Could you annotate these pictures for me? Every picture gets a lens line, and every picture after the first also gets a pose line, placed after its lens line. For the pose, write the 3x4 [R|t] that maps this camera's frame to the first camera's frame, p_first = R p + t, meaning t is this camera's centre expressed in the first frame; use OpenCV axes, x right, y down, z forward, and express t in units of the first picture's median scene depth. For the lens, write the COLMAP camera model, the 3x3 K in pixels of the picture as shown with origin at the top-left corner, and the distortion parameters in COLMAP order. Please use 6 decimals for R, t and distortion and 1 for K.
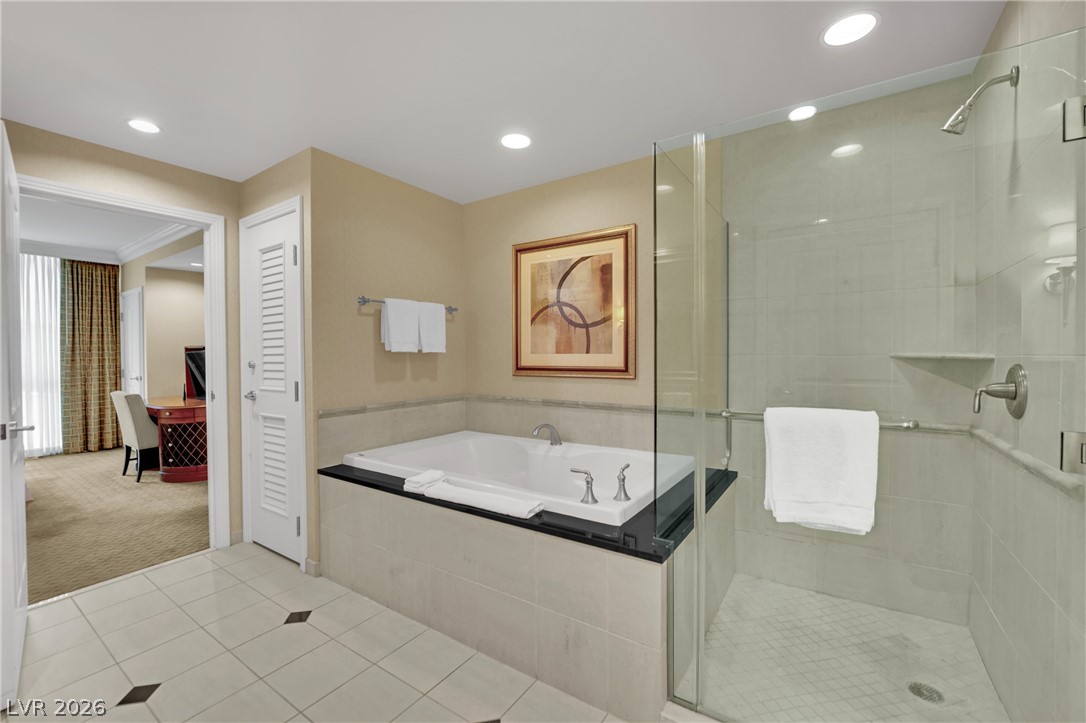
lens RADIAL K [[455.4, 0, 541.5], [0, 455.4, 357.7], [0, 0, 1]] dist [-0.001310, -0.000696]
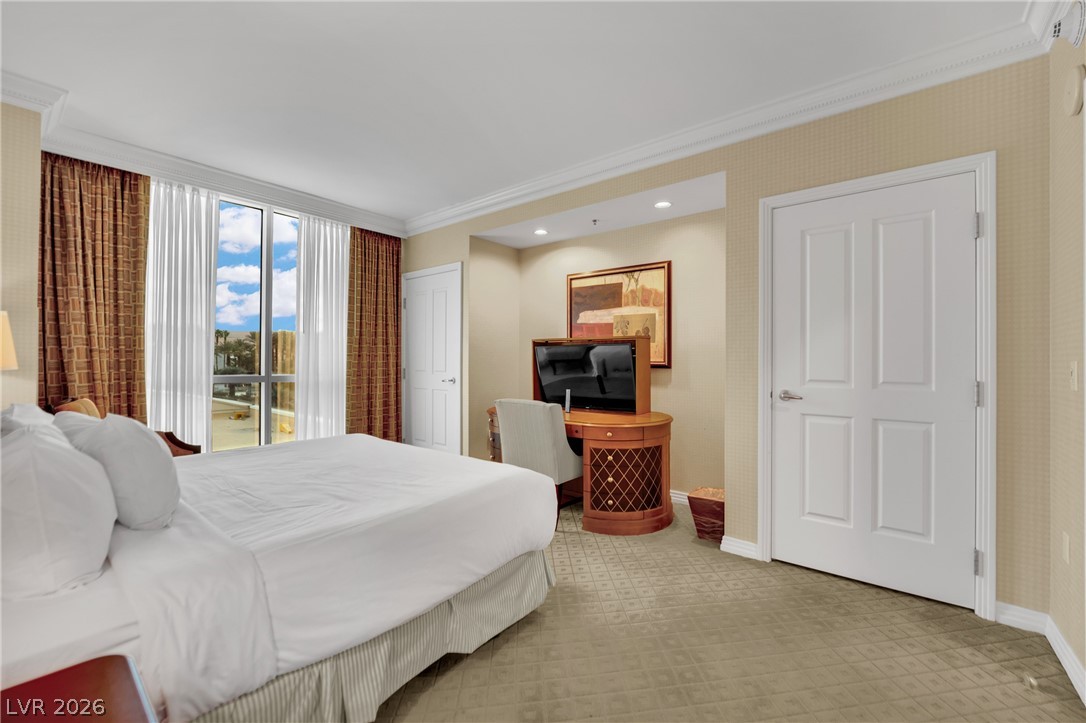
lens RADIAL K [[455.4, 0, 541.5], [0, 455.4, 357.7], [0, 0, 1]] dist [-0.001310, -0.000696]
pose [[0.997493, 0.016882, -0.068725, -0.661695], [-0.017787, 0.999763, -0.012570, 0.013652], [0.068496, 0.013761, 0.997556, 0.229790]]
